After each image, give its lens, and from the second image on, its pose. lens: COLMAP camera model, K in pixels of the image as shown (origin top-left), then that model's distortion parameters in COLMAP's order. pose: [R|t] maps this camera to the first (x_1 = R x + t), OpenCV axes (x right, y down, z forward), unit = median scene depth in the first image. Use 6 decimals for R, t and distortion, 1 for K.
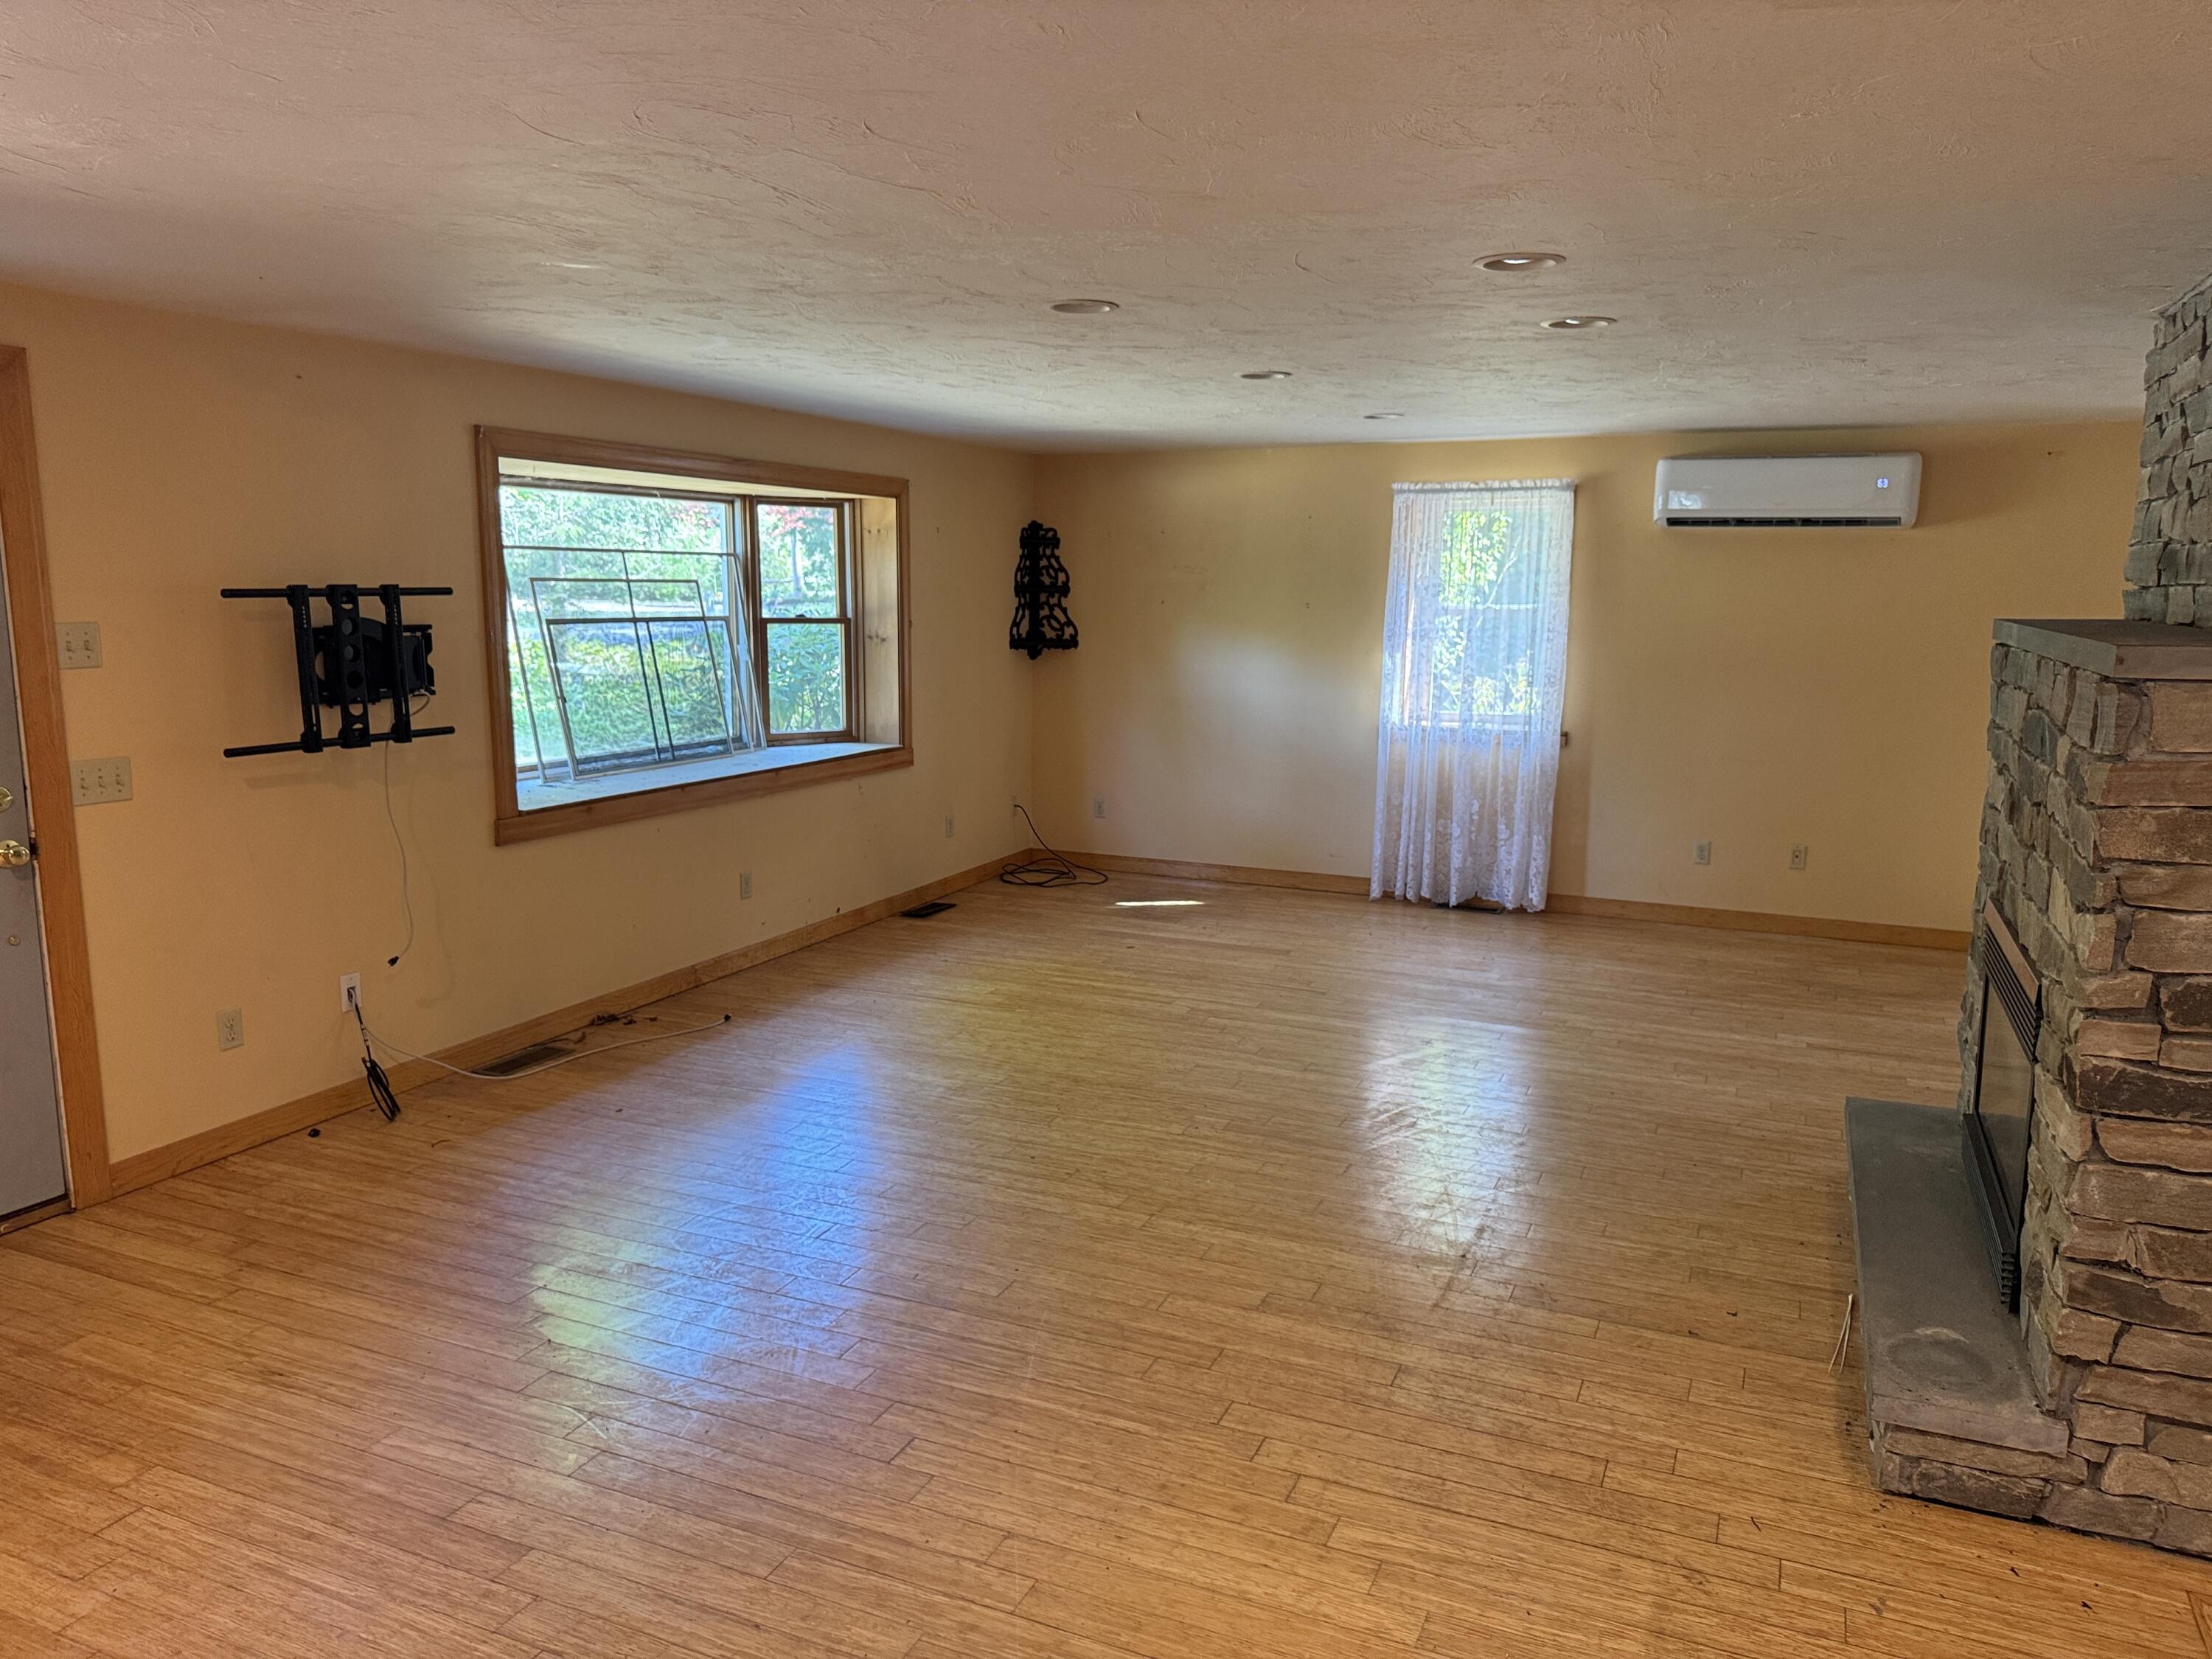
lens RADIAL K [[1563.6, 0, 1113.4], [0, 1563.6, 828.2], [0, 0, 1]] dist [-0.001896, -0.010637]
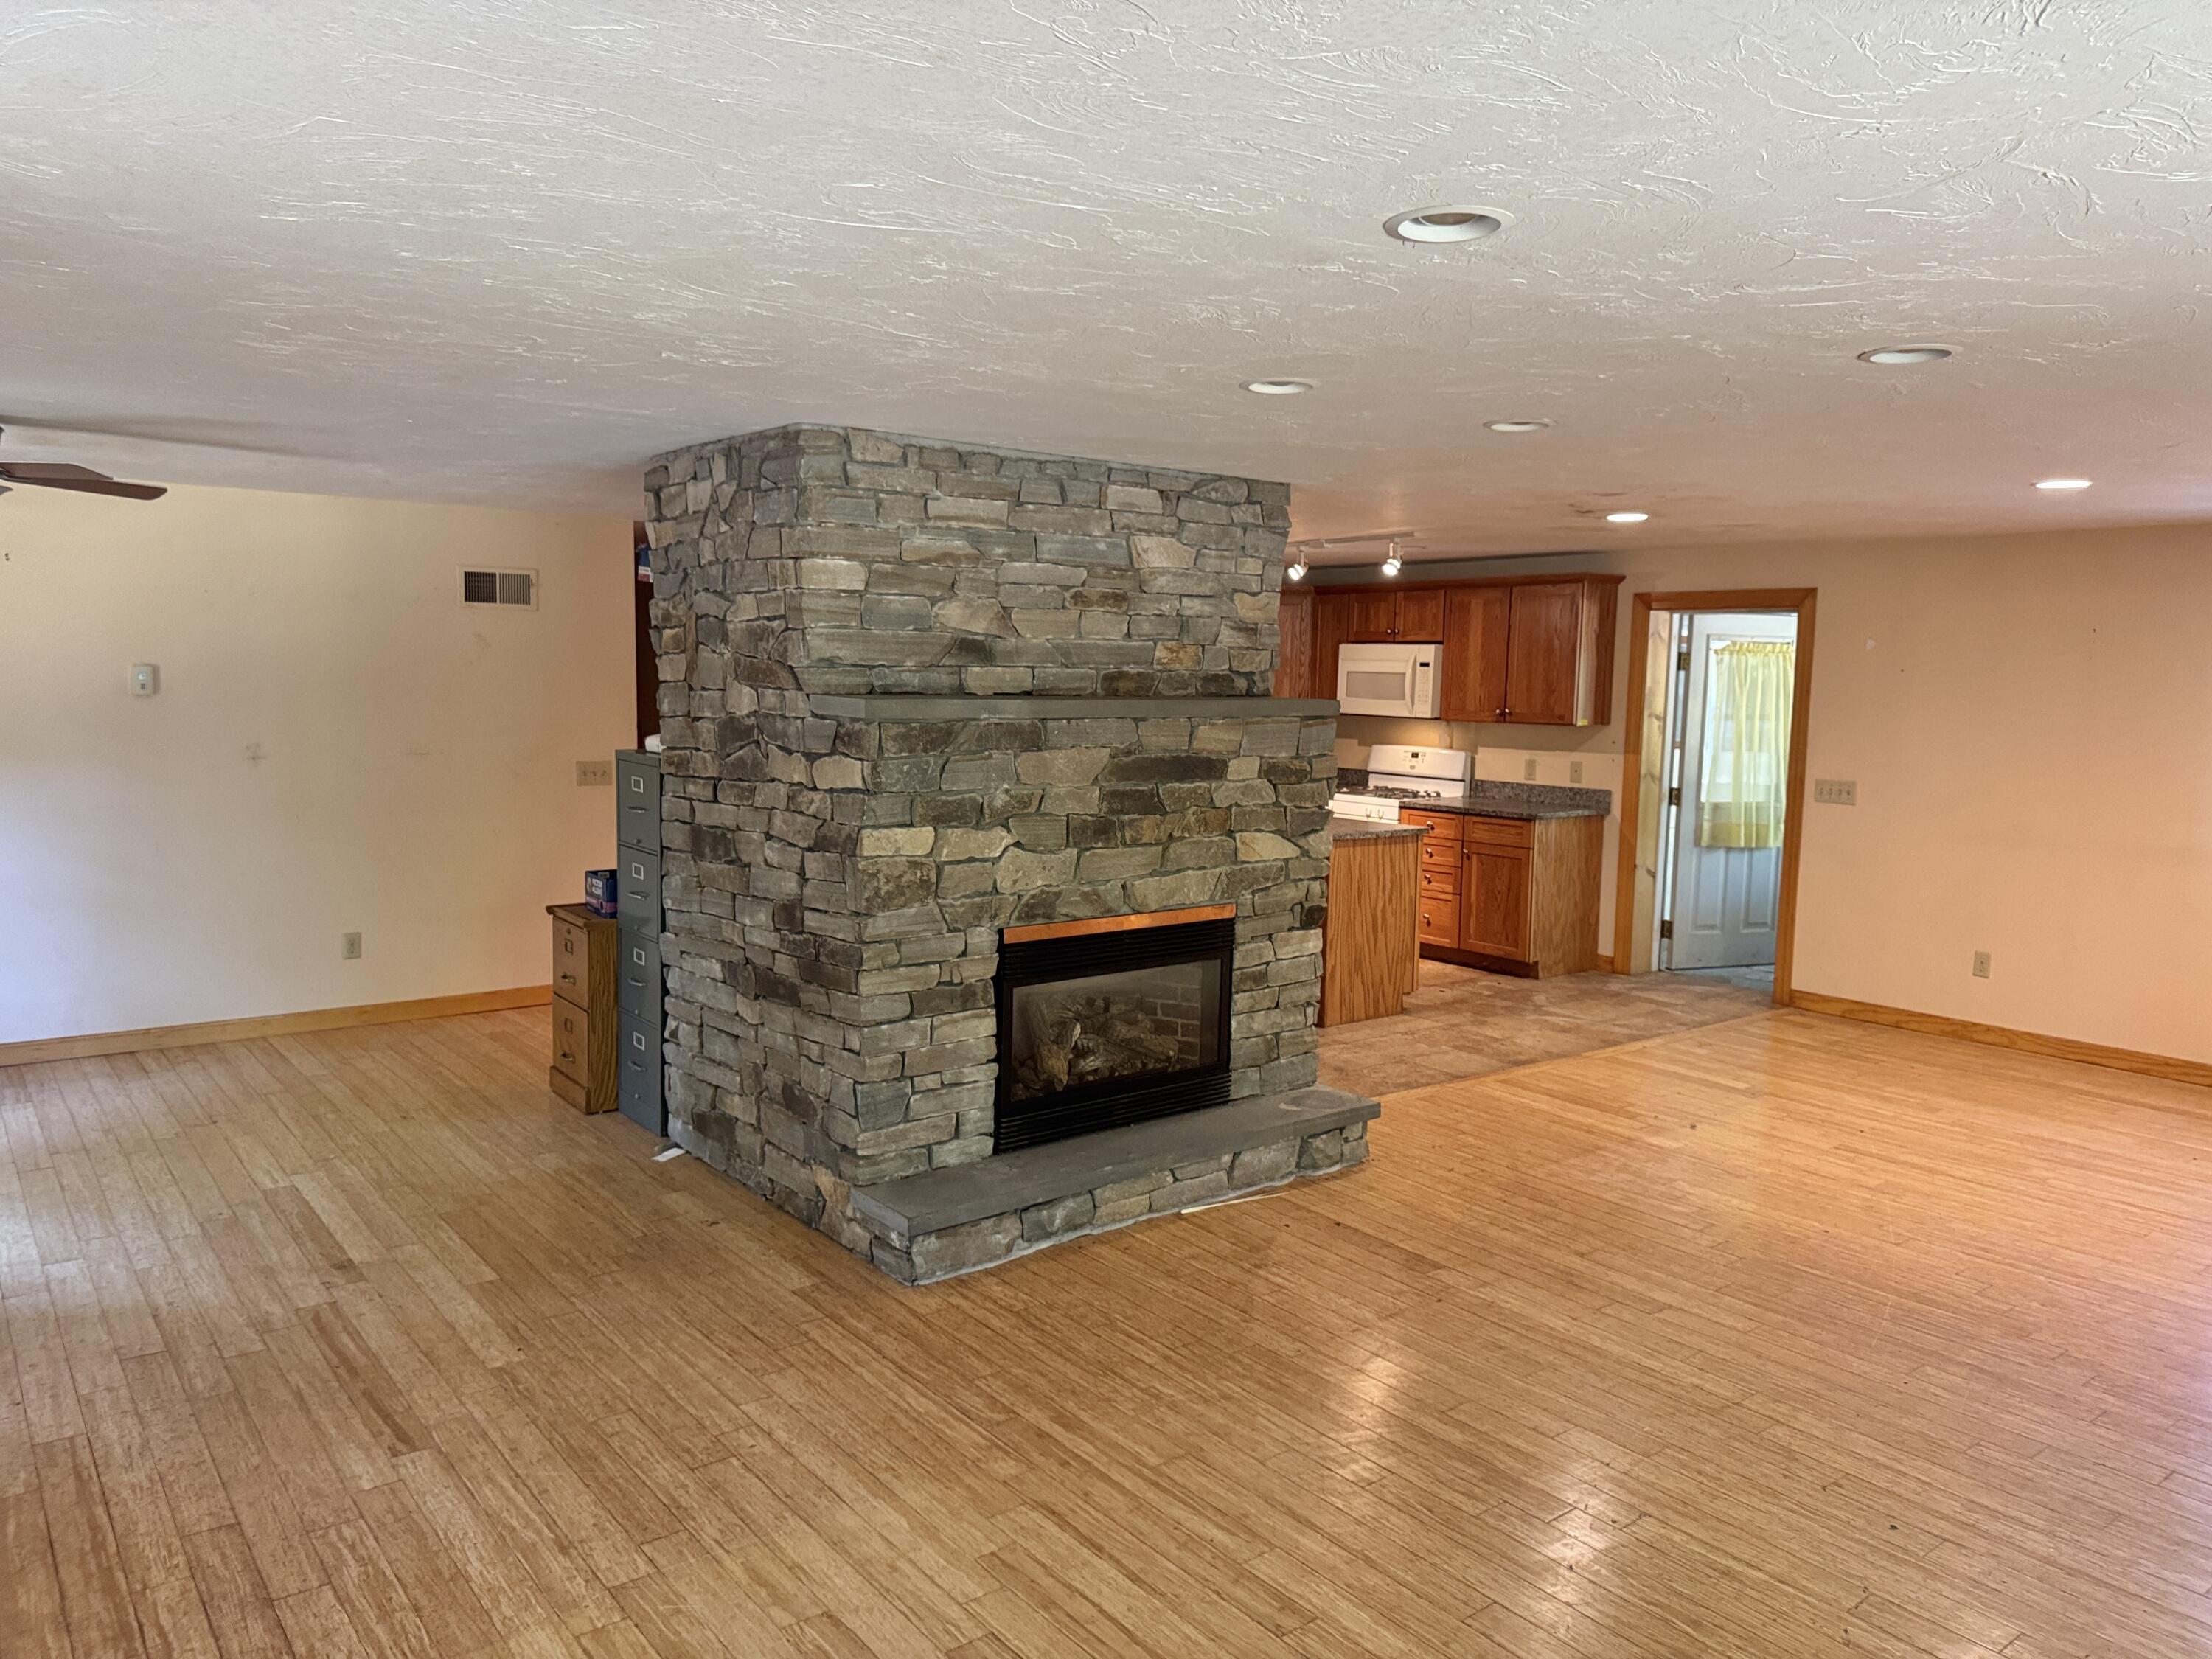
lens RADIAL K [[1563.6, 0, 1101.4], [0, 1563.6, 830.3], [0, 0, 1]] dist [-0.001896, -0.010637]
pose [[-0.876207, -0.081742, 0.474952, -0.052655], [0.050444, 0.964542, 0.259065, -0.314395], [-0.479287, 0.250953, -0.841015, 1.861925]]
